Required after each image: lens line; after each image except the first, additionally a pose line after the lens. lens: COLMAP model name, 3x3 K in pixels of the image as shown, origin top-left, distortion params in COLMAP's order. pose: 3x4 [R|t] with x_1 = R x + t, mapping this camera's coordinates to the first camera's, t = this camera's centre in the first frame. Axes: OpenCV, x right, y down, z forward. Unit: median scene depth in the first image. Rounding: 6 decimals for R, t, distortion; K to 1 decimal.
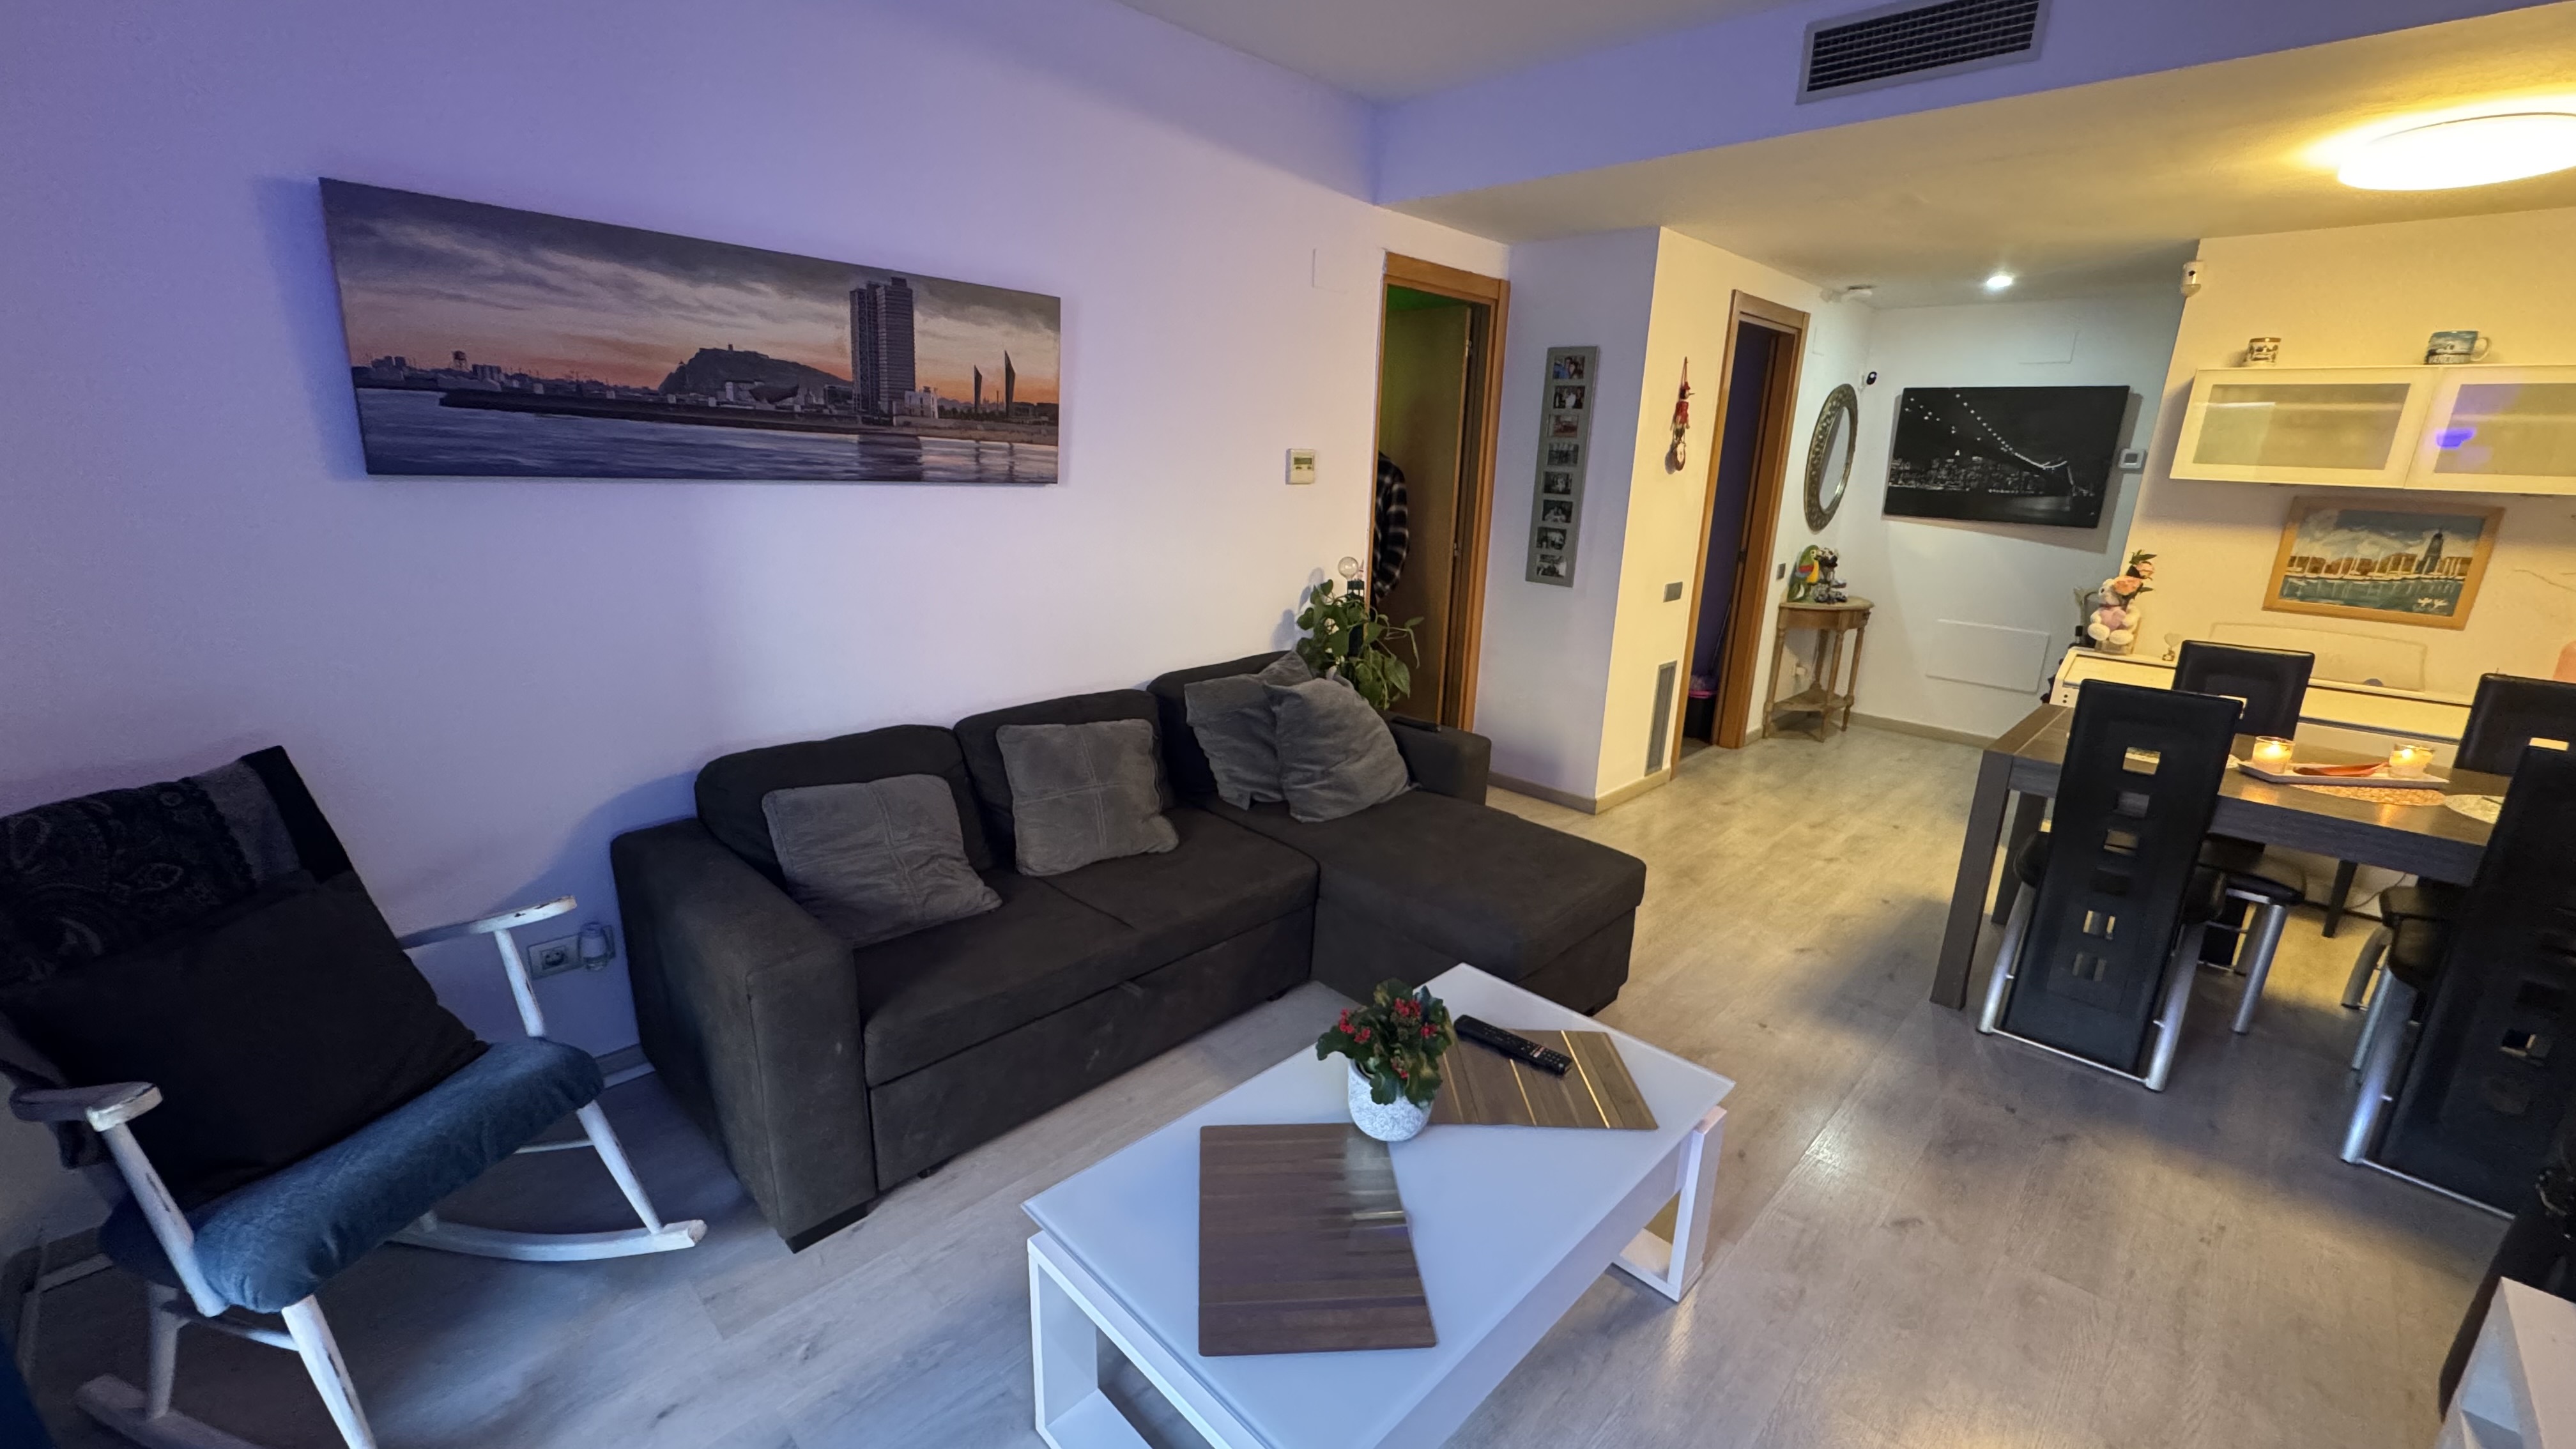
lens RADIAL K [[1025.6, 0, 1285.6], [0, 1025.6, 721.6], [0, 0, 1]] dist [-0.003633, 0.000428]
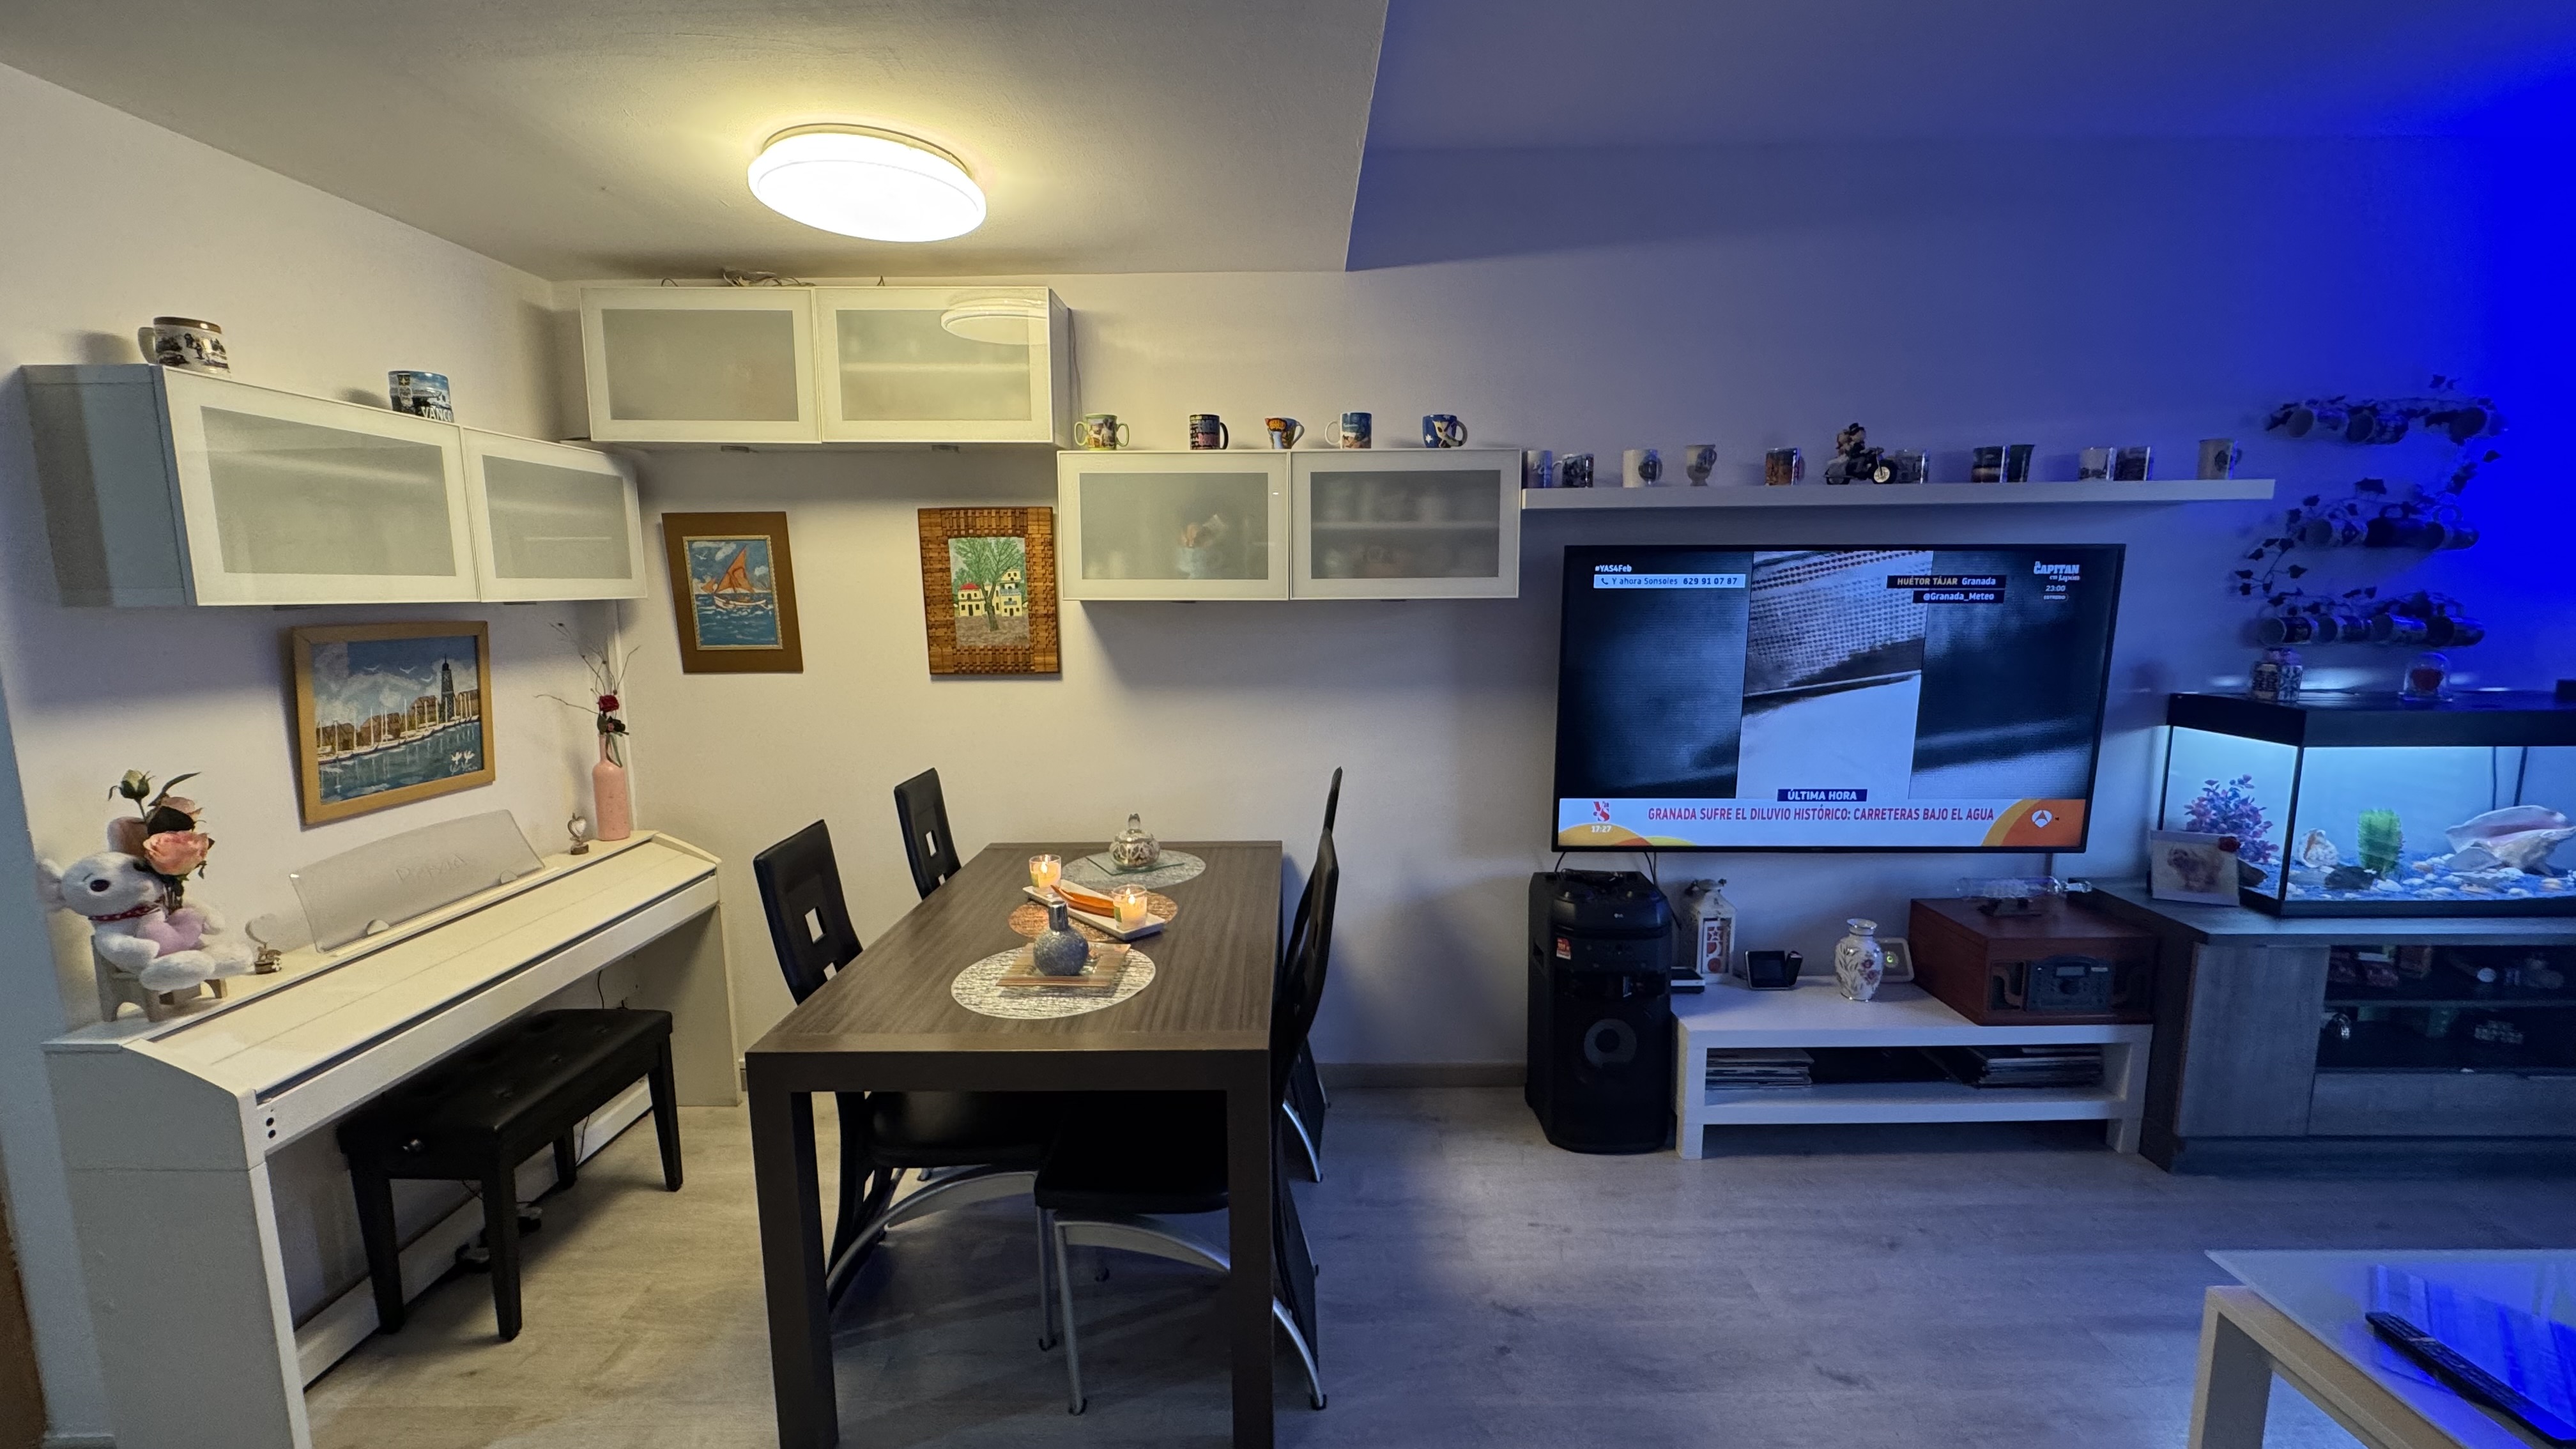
lens RADIAL K [[1024.3, 0, 1285.5], [0, 1024.3, 723.0], [0, 0, 1]] dist [-0.002911, 0.000627]
pose [[-0.696964, -0.121773, 0.706691, 0.250170], [0.176011, 0.926281, 0.333200, -0.303546], [-0.695169, 0.356615, -0.624152, 1.147862]]
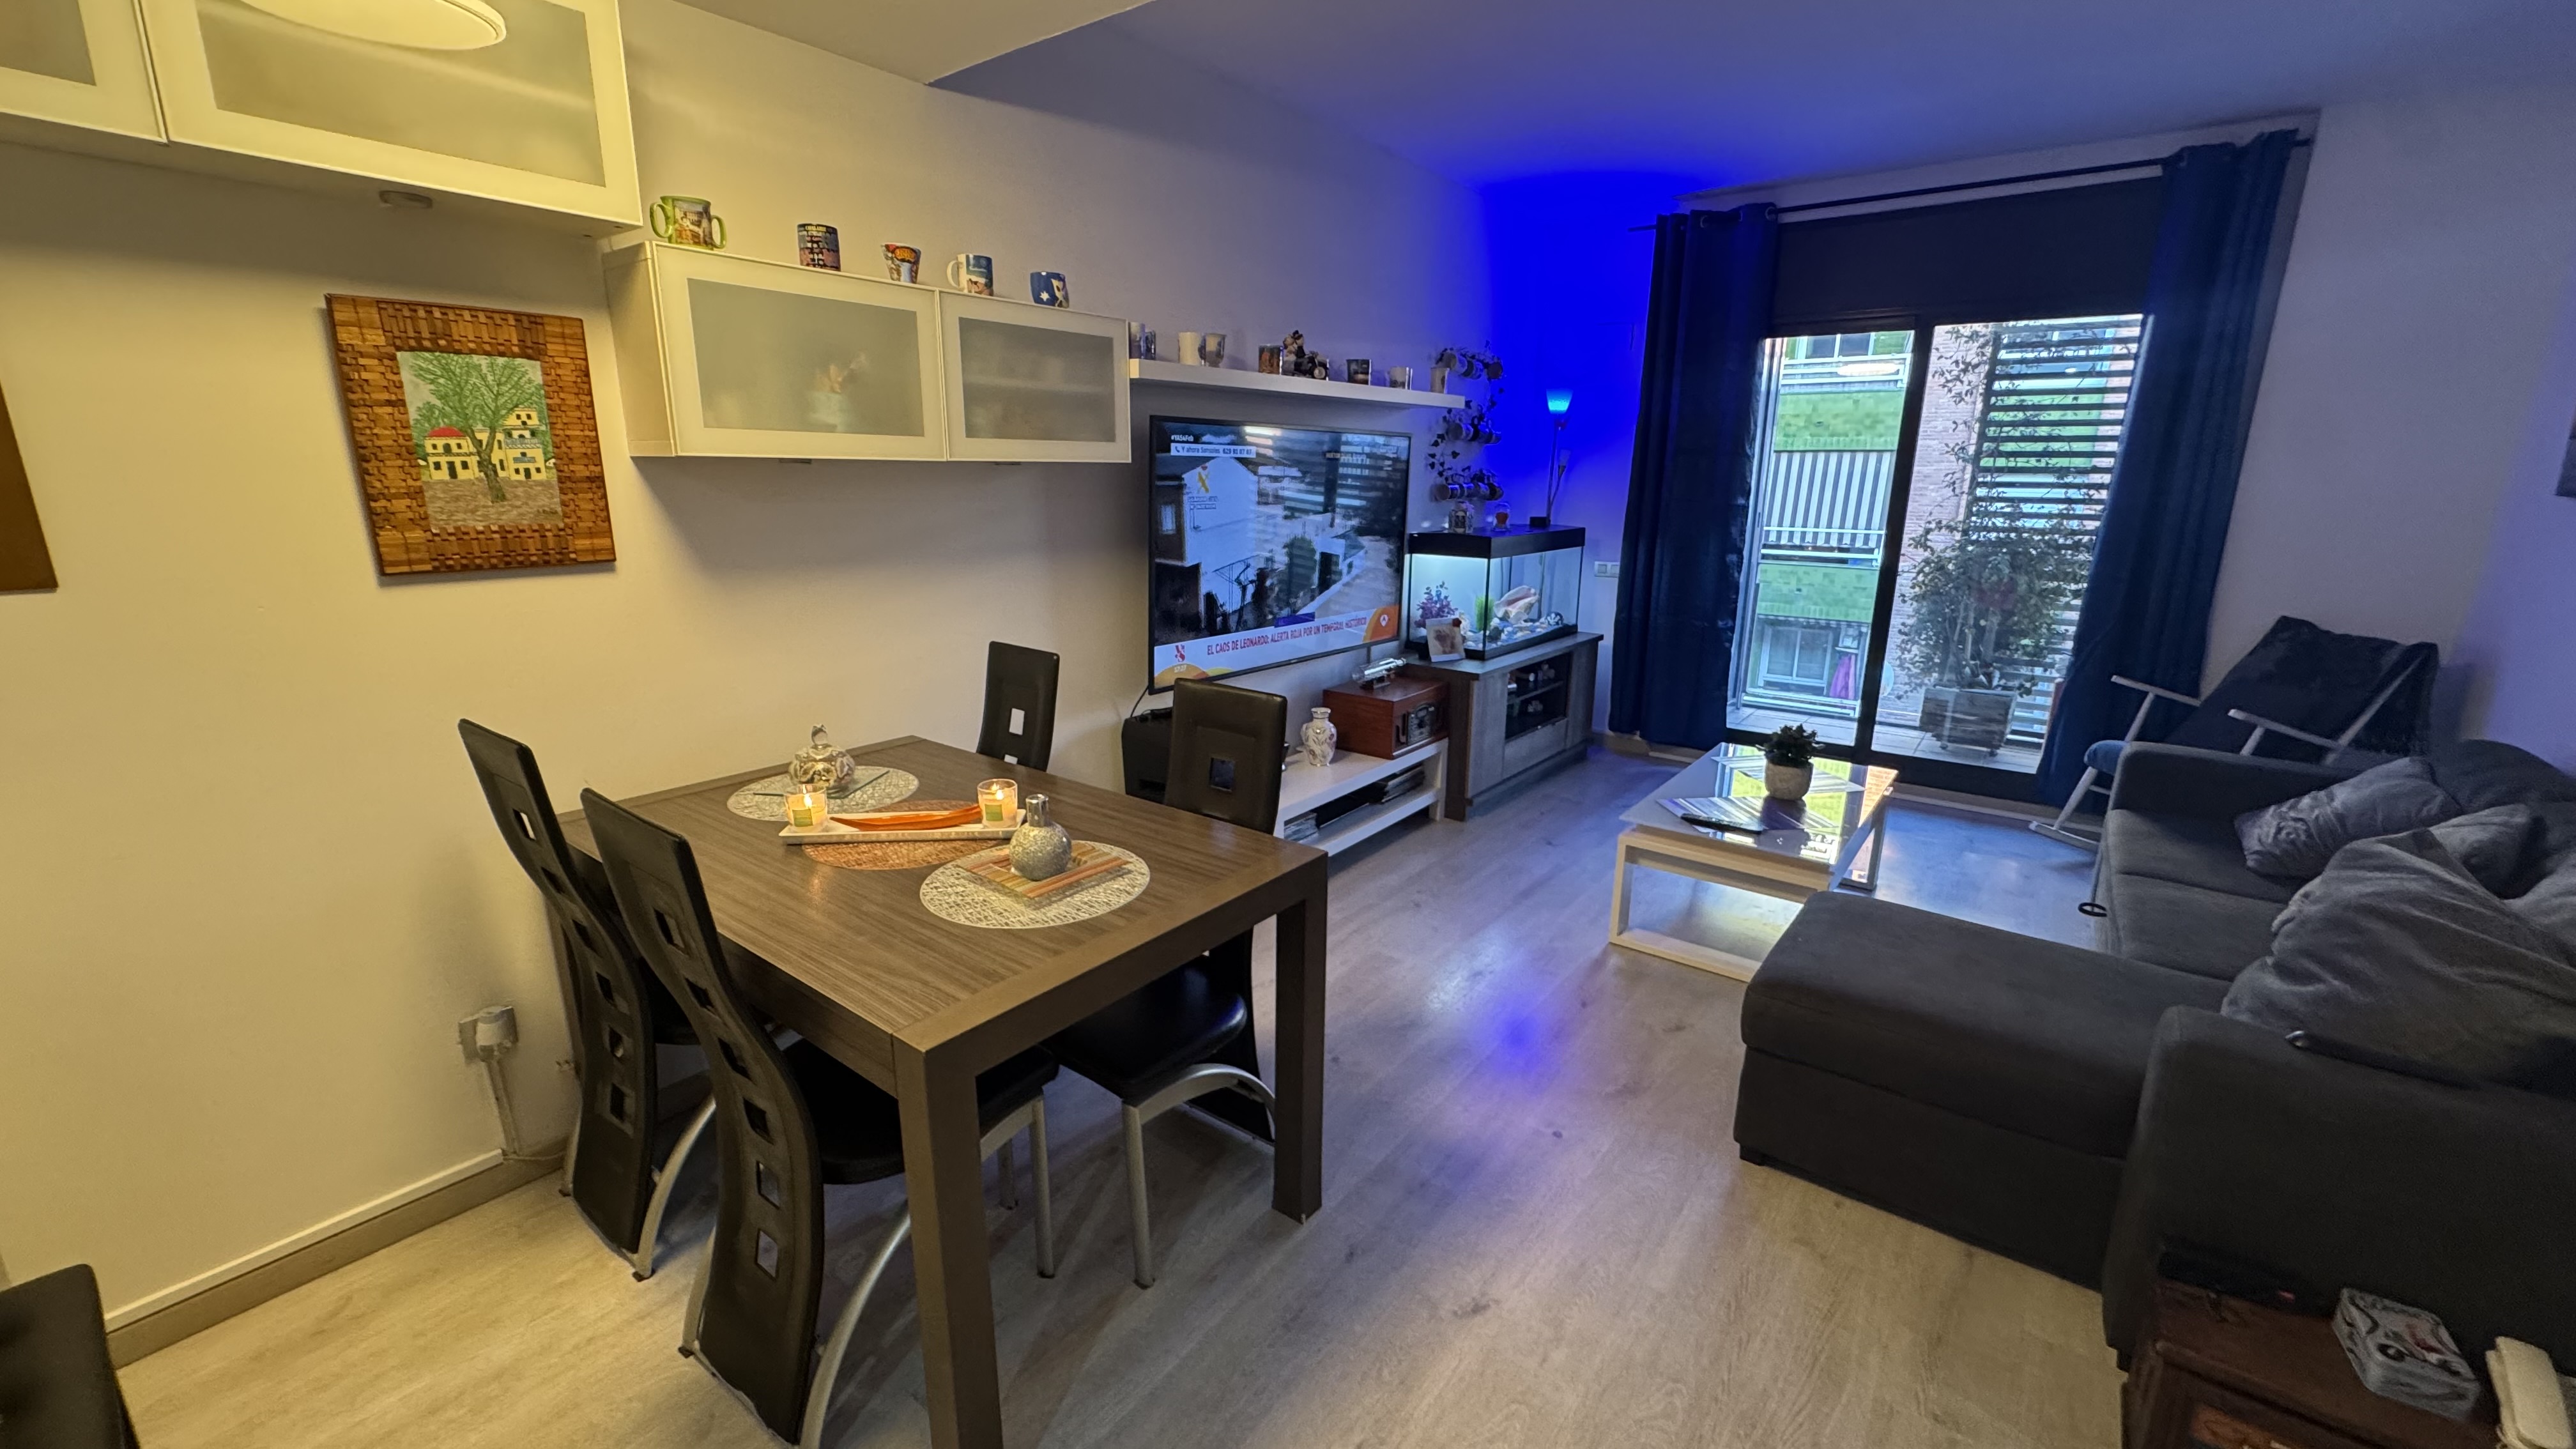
lens RADIAL K [[1025.6, 0, 1286.2], [0, 1025.6, 722.8], [0, 0, 1]] dist [-0.003064, 0.000716]
pose [[-0.991295, -0.006181, -0.131516, 0.709350], [-0.069431, 0.873252, 0.482296, -0.331187], [0.111865, 0.487229, -0.866080, 1.368427]]
